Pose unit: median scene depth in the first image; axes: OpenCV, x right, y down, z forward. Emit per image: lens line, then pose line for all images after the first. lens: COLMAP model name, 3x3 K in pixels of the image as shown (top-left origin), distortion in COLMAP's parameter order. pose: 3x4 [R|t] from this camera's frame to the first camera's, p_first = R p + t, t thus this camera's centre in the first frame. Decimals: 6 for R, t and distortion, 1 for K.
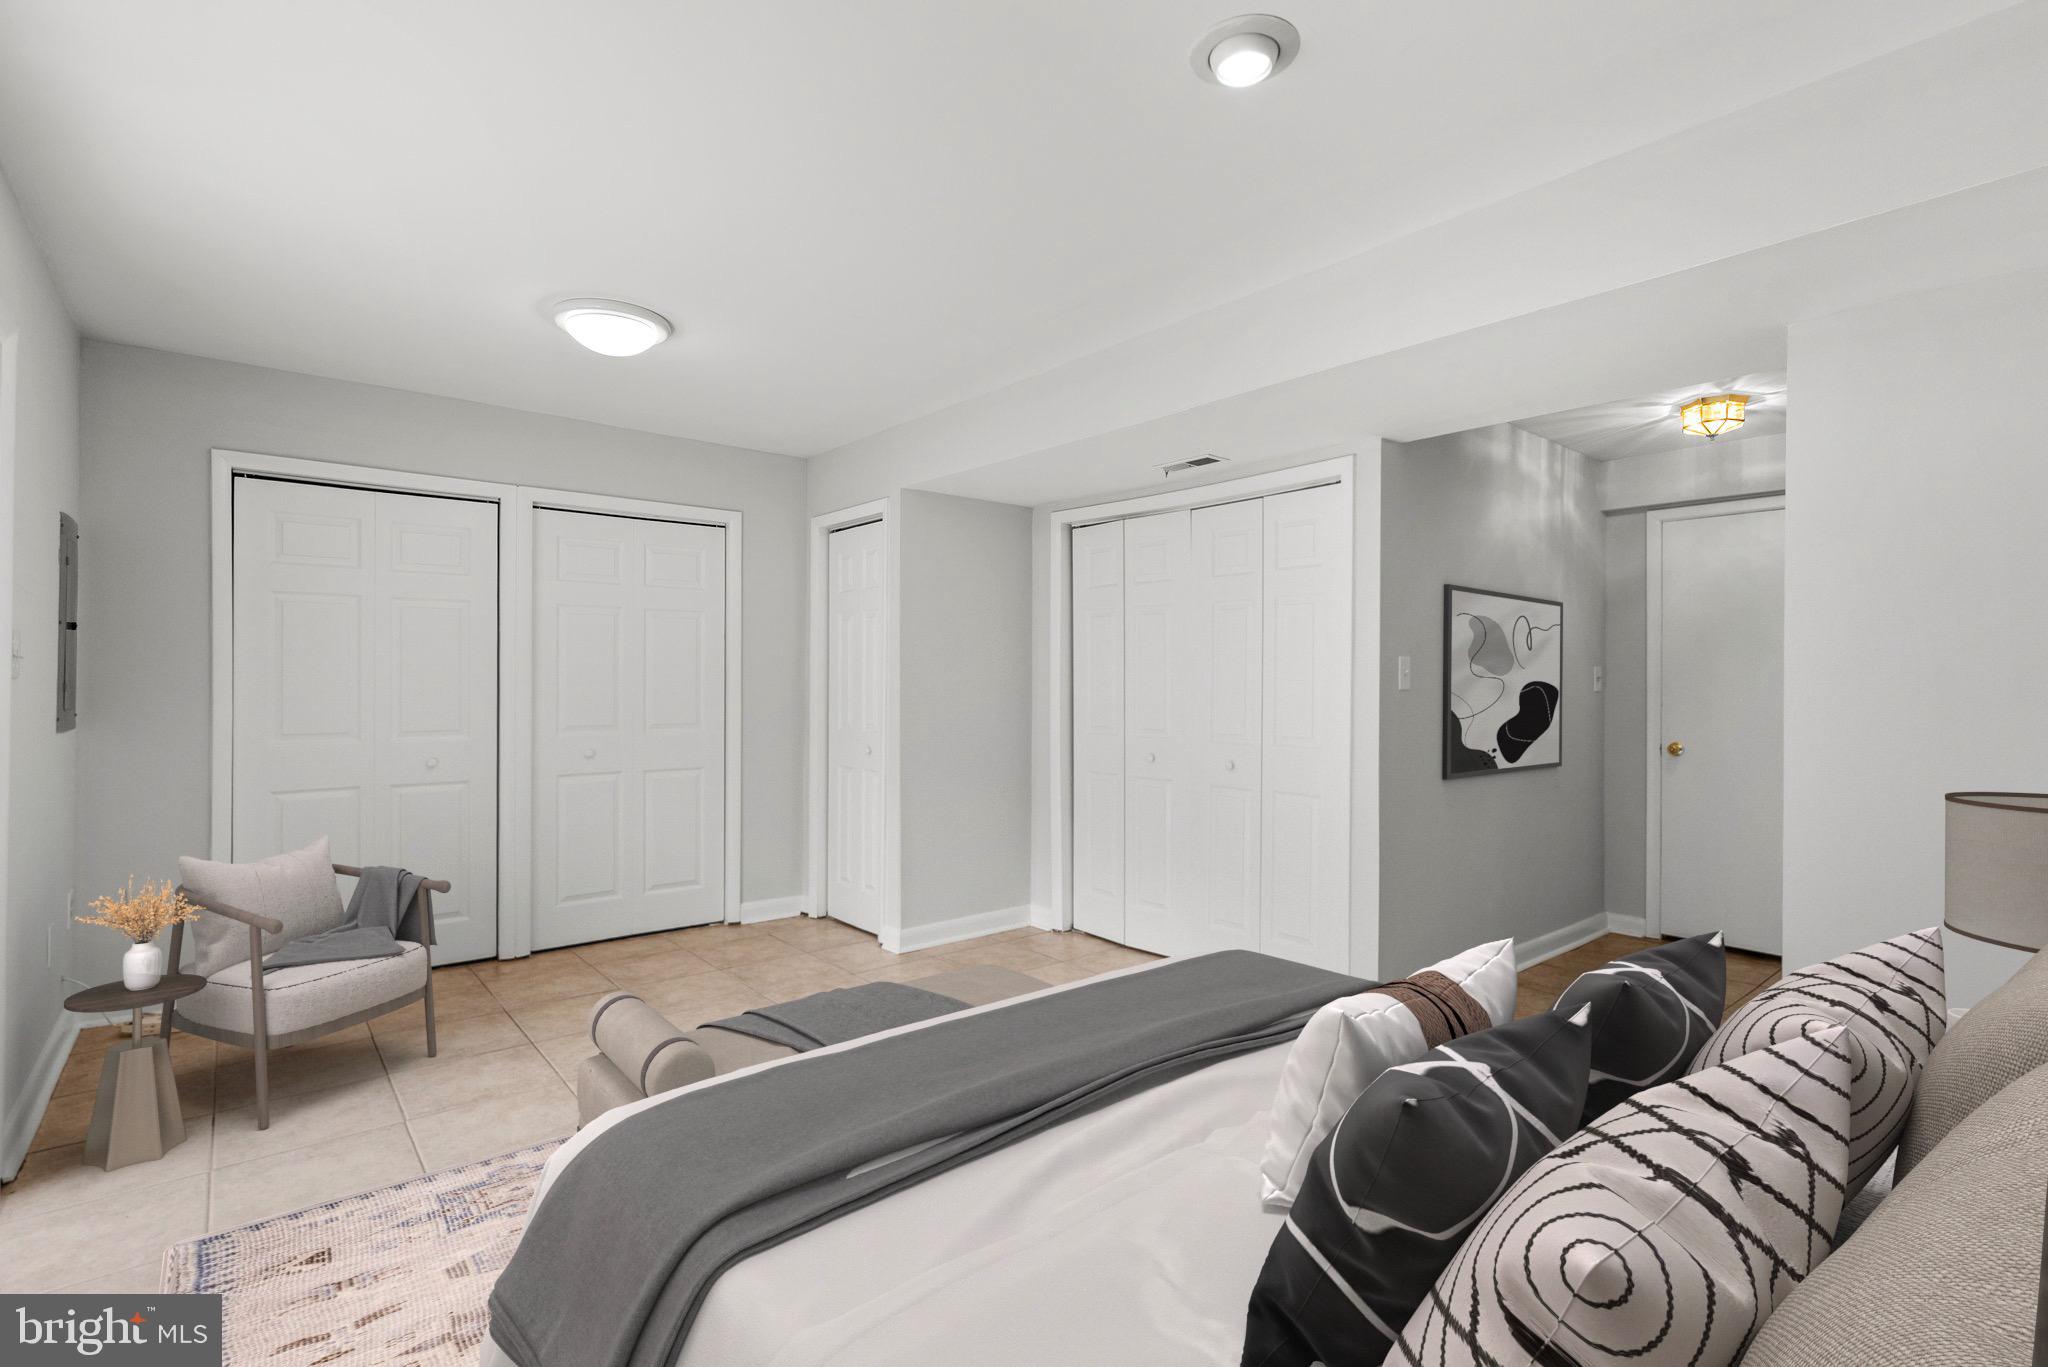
lens RADIAL K [[945.7, 0, 1021.1], [0, 945.7, 684.8], [0, 0, 1]] dist [-0.011753, 0.004923]
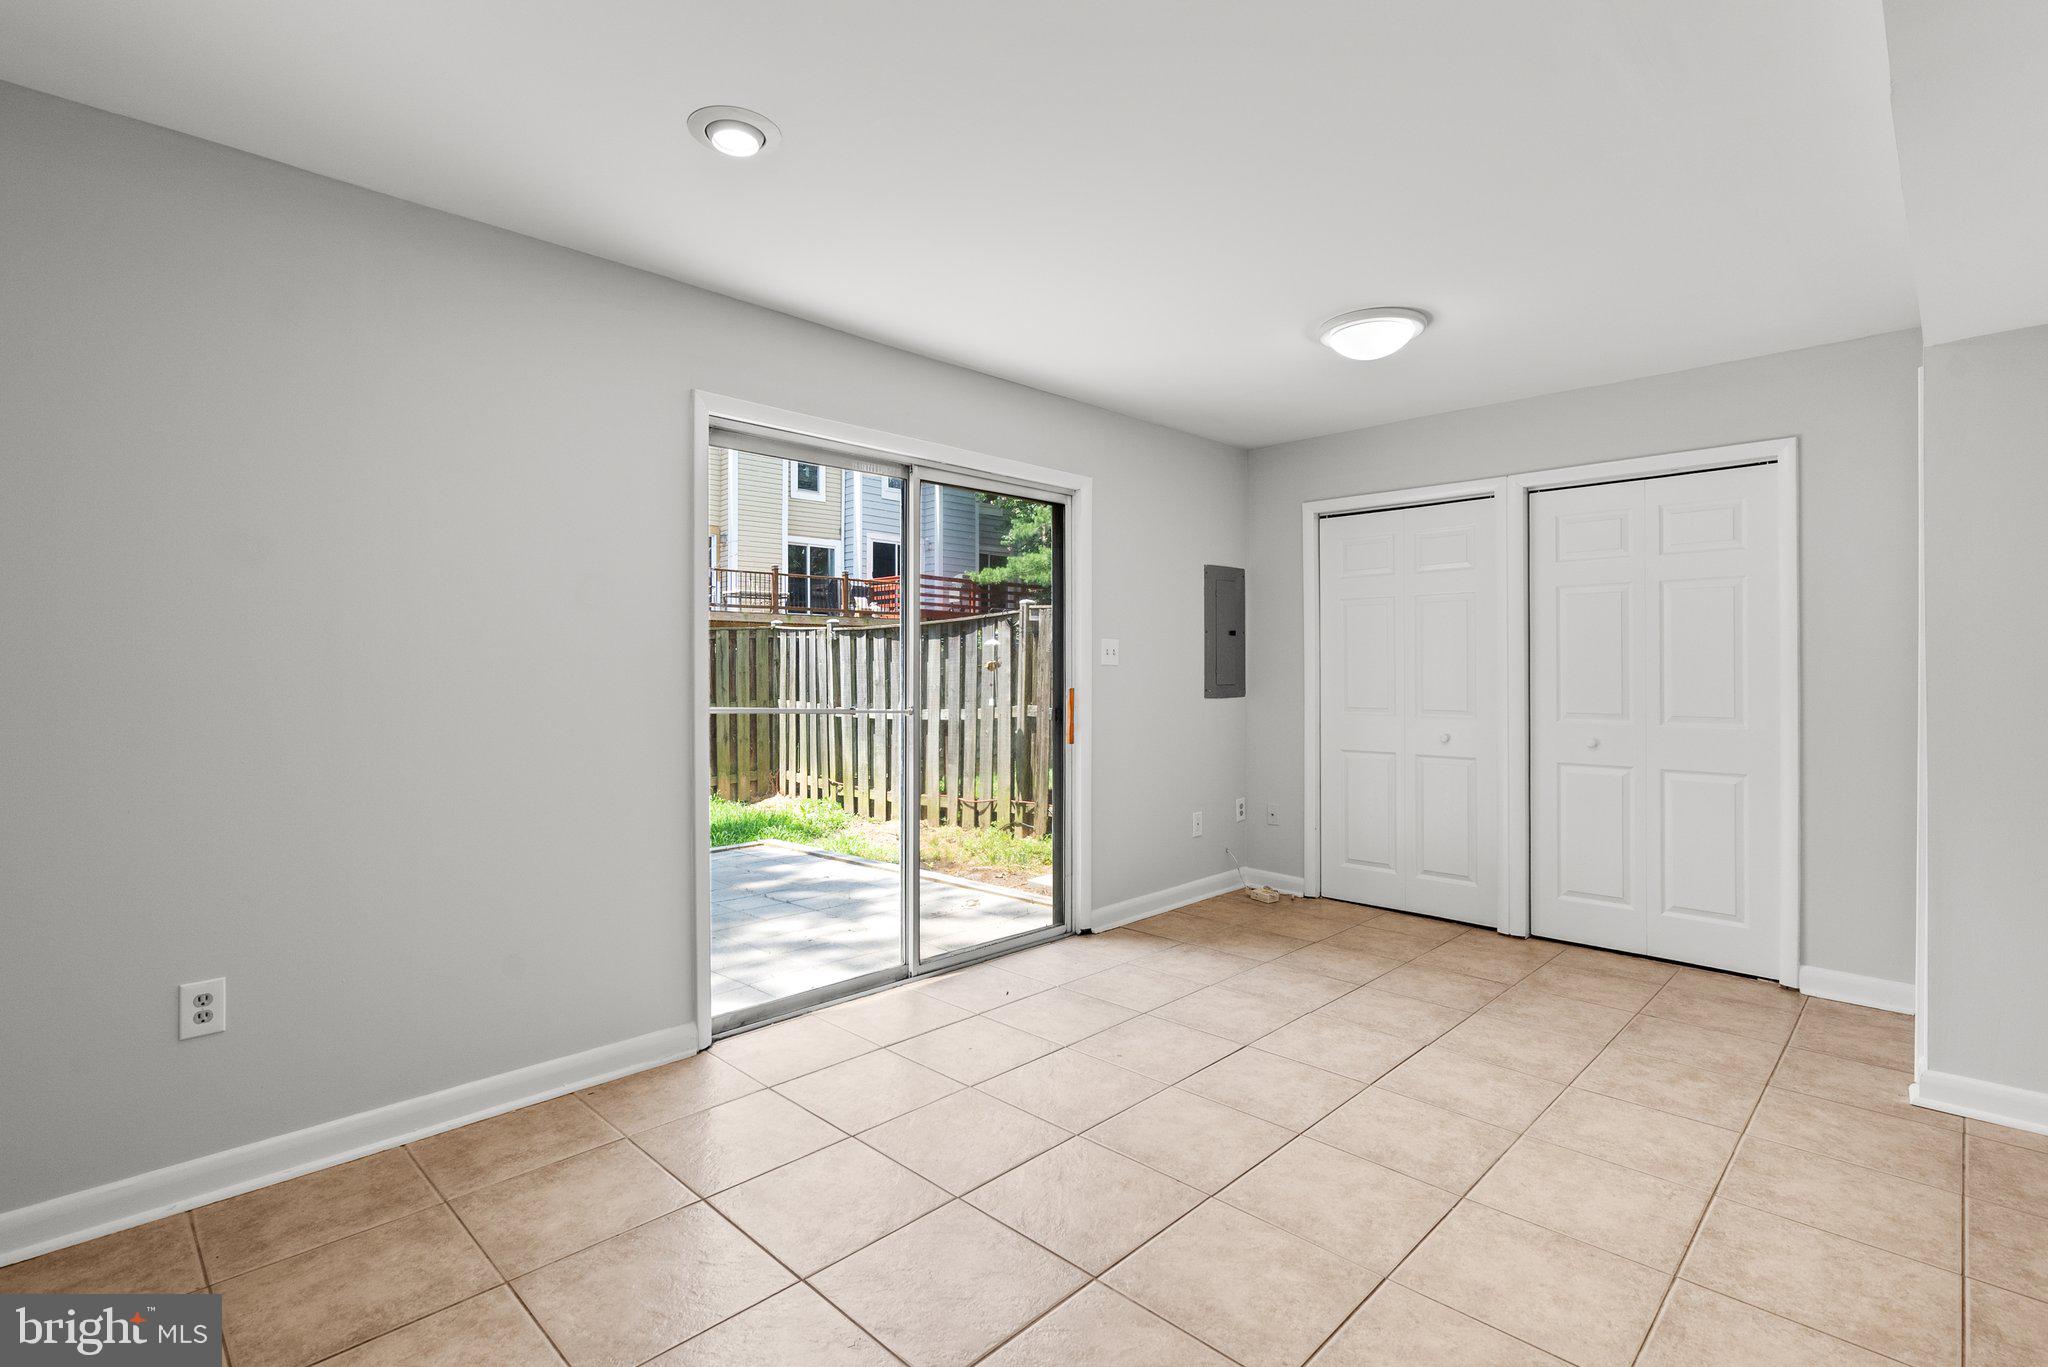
lens RADIAL K [[945.7, 0, 1023.5], [0, 945.7, 675.8], [0, 0, 1]] dist [-0.011753, 0.004923]
pose [[0.099798, 0.005200, -0.994994, 0.456429], [-0.002105, 0.999985, 0.005015, 0.003204], [0.995005, 0.001594, 0.099807, 0.389274]]
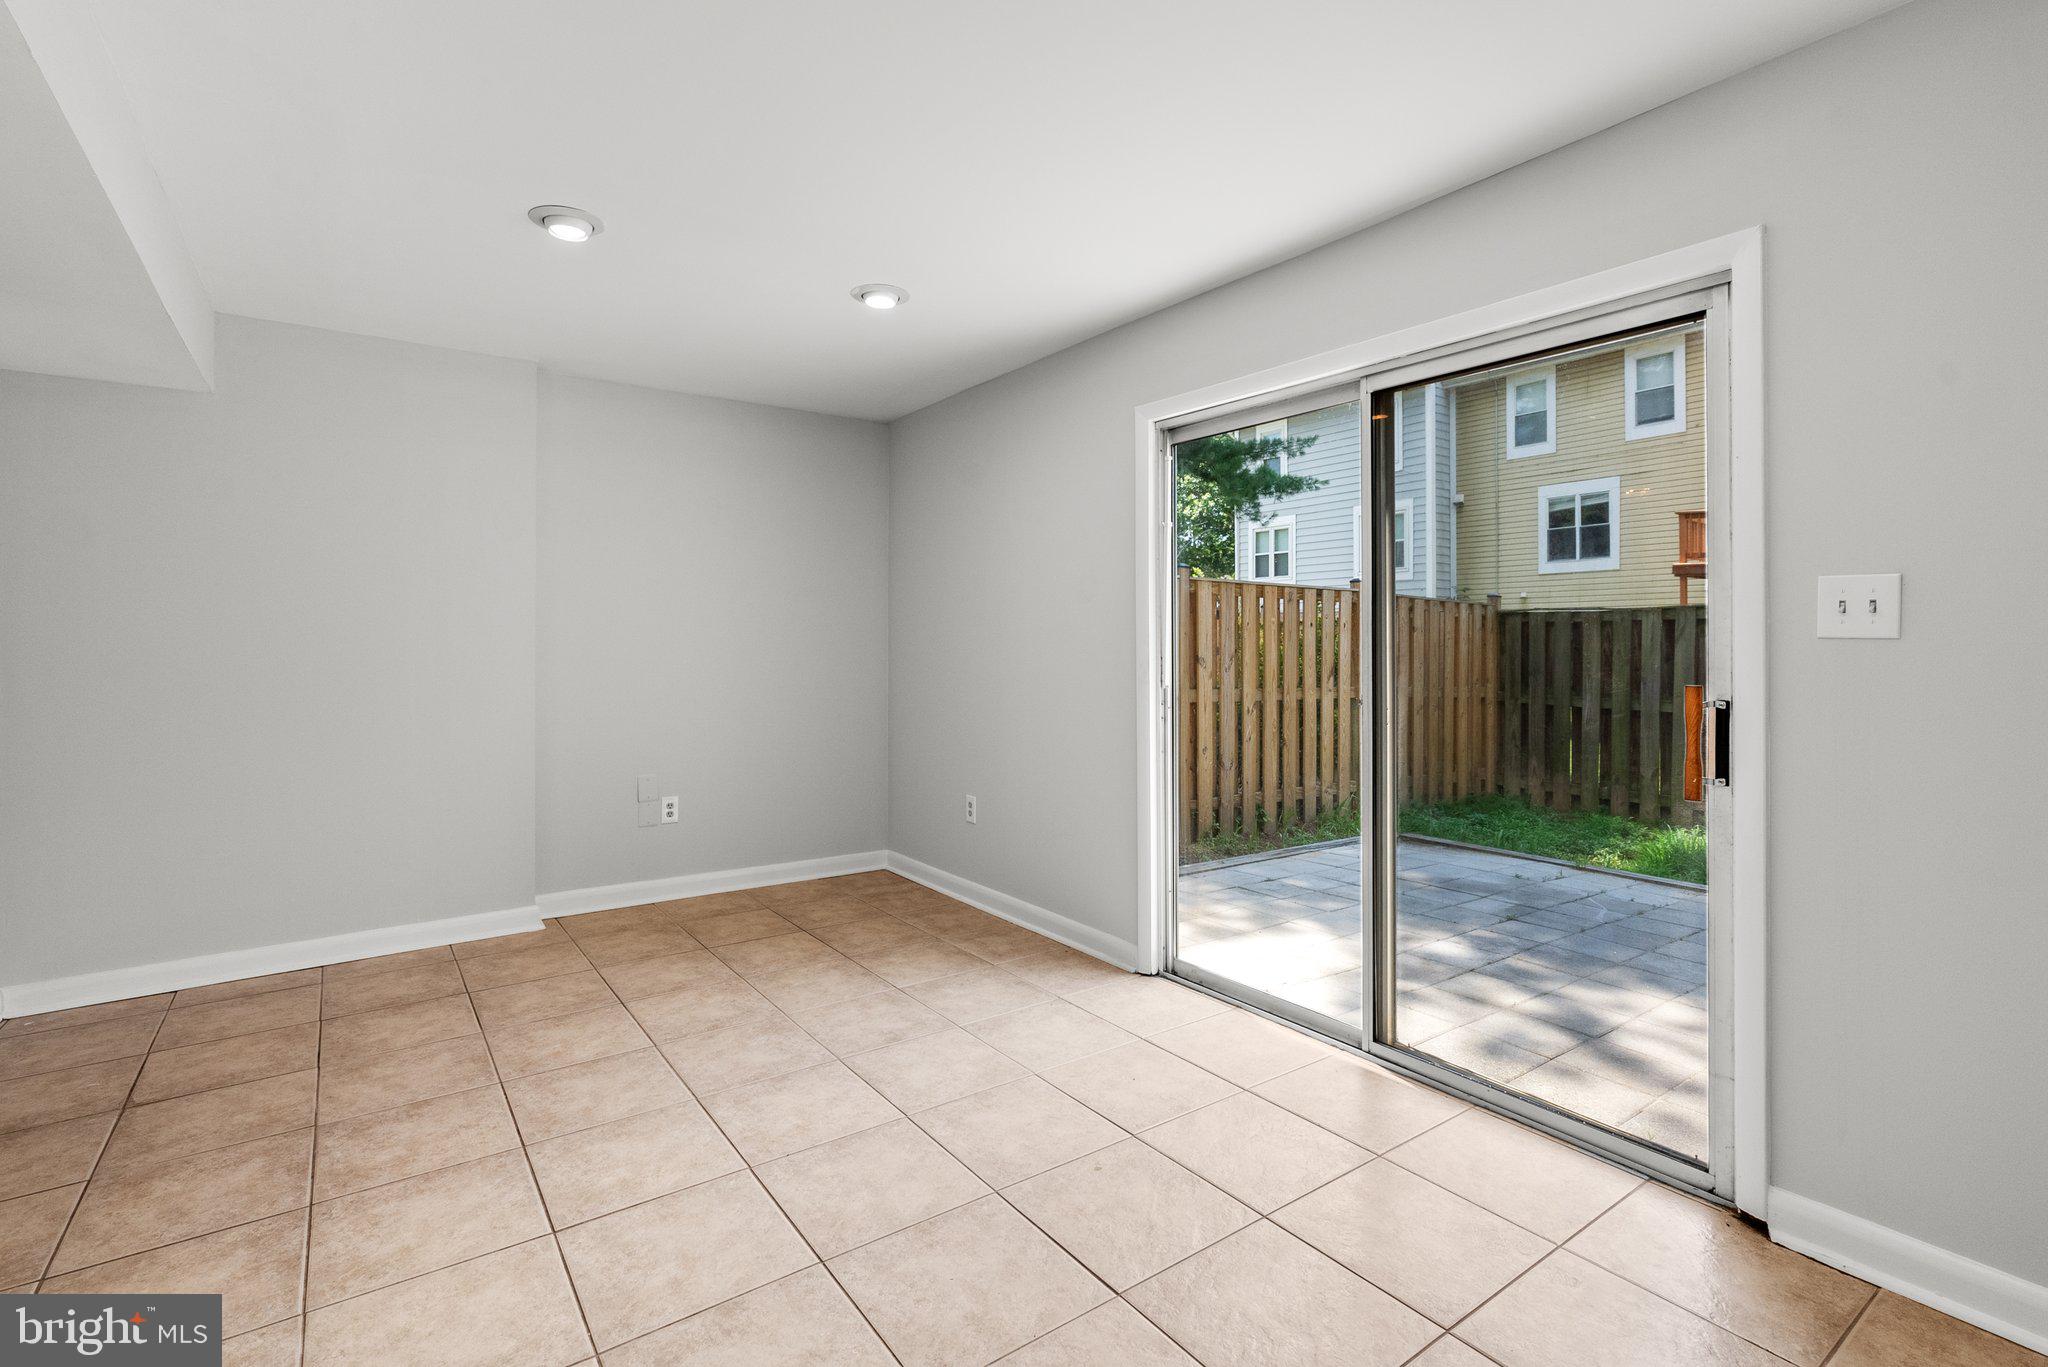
lens RADIAL K [[945.7, 0, 1037.4], [0, 945.7, 640.5], [0, 0, 1]] dist [-0.011753, 0.004923]
pose [[-0.998323, -0.000469, 0.057890, -0.279455], [-0.000510, 1.000000, -0.000703, -0.001846], [-0.057890, -0.000731, -0.998323, 1.099378]]
